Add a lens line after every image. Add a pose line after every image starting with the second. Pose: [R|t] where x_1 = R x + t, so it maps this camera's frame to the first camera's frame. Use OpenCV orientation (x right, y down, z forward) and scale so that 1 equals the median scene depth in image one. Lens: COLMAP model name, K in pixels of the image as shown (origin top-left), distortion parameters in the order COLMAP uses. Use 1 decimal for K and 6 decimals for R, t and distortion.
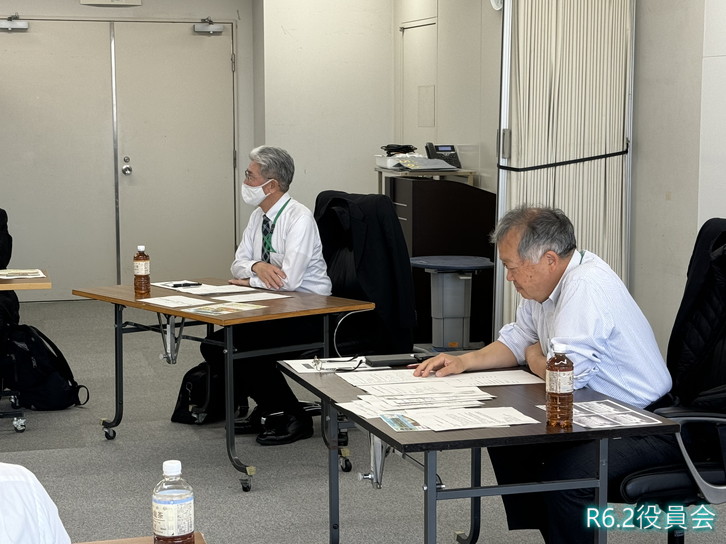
lens RADIAL K [[1543.0, 0, 363.0], [0, 1543.0, 272.0], [0, 0, 1]] dist [-0.029328, 0.006842]
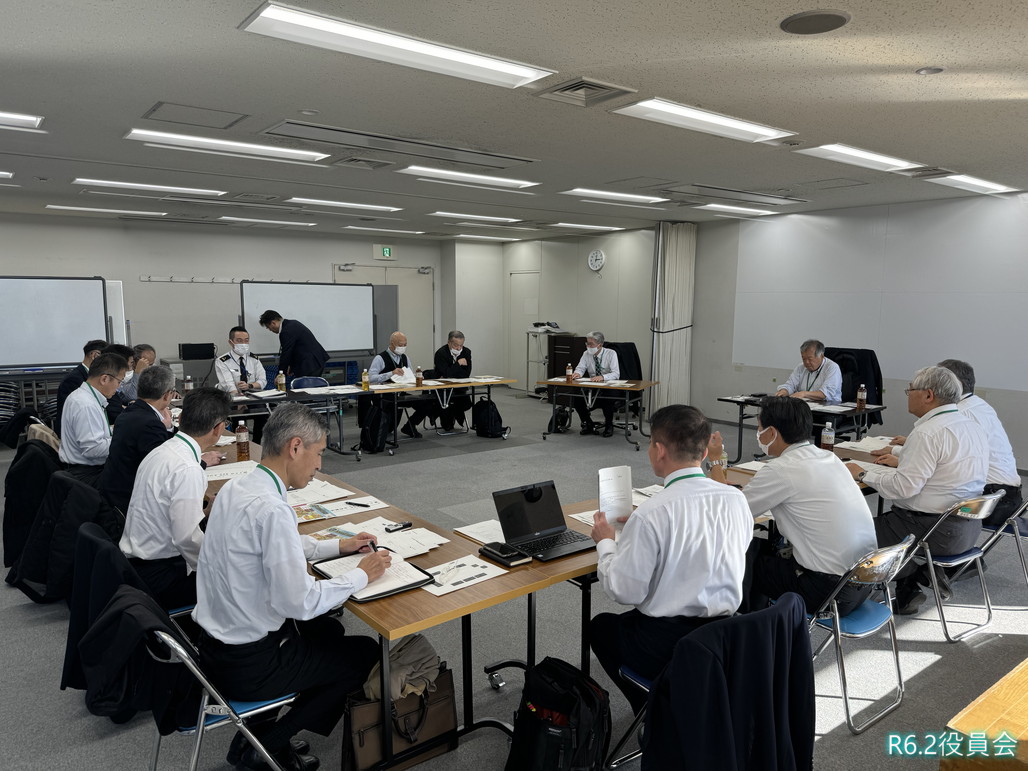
lens RADIAL K [[727.8, 0, 514.0], [0, 727.8, 385.5], [0, 0, 1]] dist [0.022097, -0.005396]
pose [[0.933920, -0.029427, 0.356269, -0.590987], [0.027410, 0.999567, 0.010709, 0.005527], [-0.356430, -0.000236, 0.934322, -0.094505]]
